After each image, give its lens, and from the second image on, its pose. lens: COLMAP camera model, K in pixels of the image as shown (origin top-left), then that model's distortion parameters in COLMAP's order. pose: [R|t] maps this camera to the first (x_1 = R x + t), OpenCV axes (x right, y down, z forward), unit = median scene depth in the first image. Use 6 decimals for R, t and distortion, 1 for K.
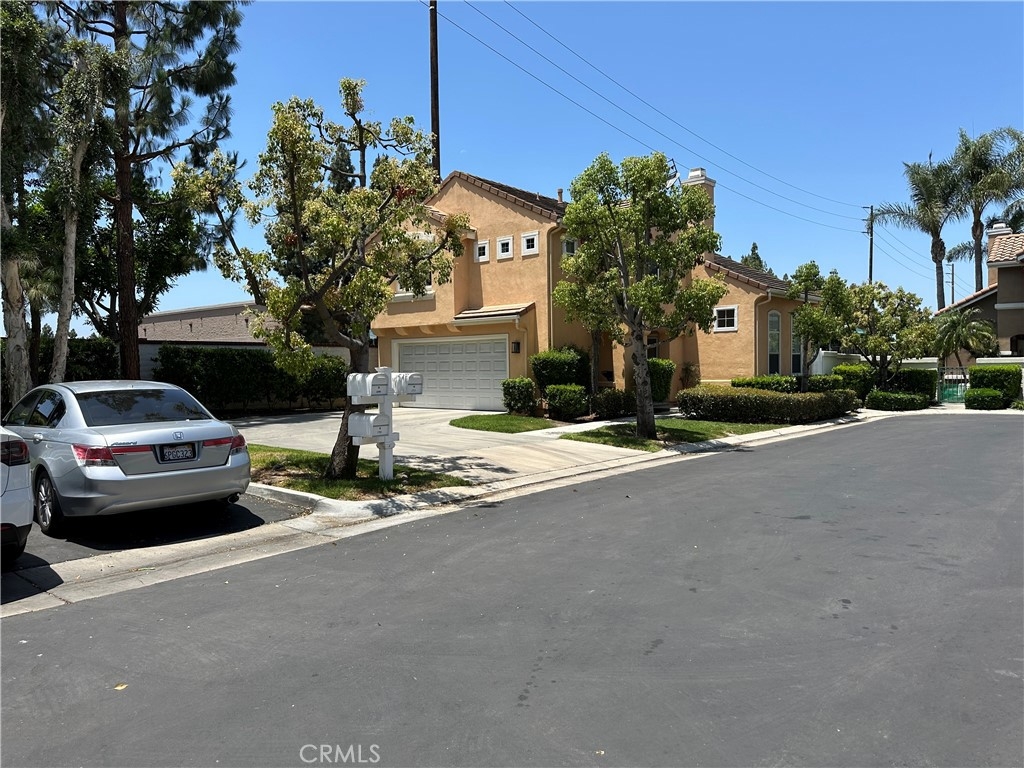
lens RADIAL K [[719.5, 0, 512.0], [0, 719.5, 384.0], [0, 0, 1]] dist [0.095315, -0.163963]
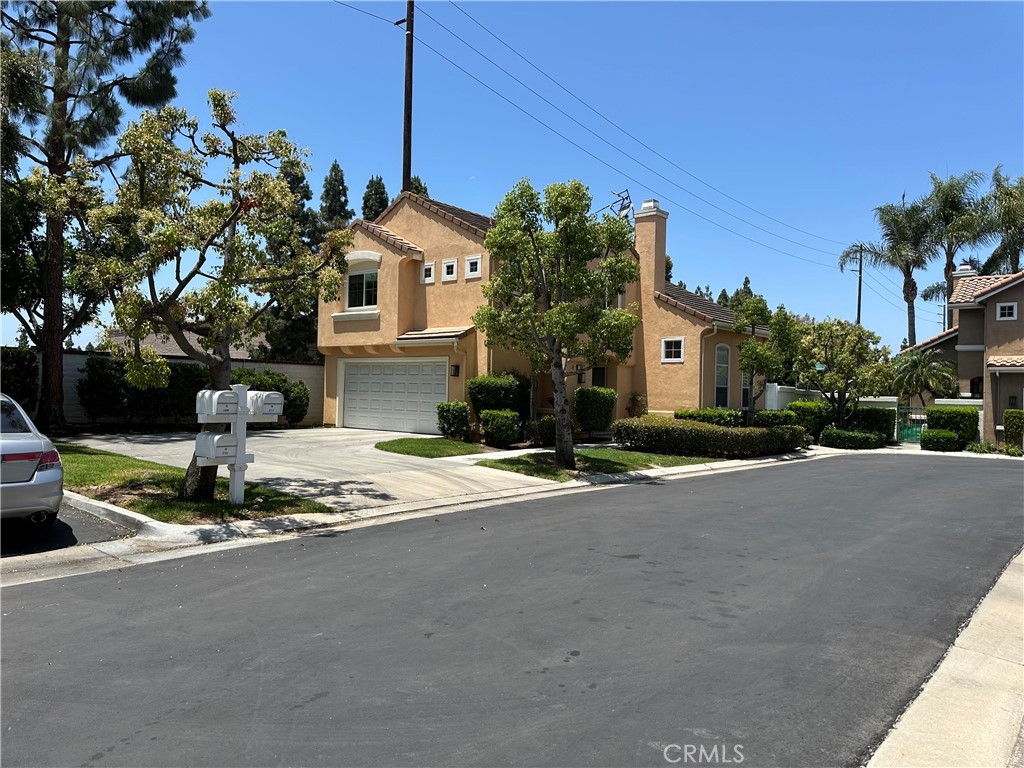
lens RADIAL K [[718.8, 0, 531.6], [0, 718.8, 377.1], [0, 0, 1]] dist [0.073306, -0.112135]
pose [[0.999307, 0.035816, 0.010176, 0.111775], [-0.035337, 0.998412, -0.043873, -0.002908], [-0.011731, 0.043483, 0.998985, 0.018797]]
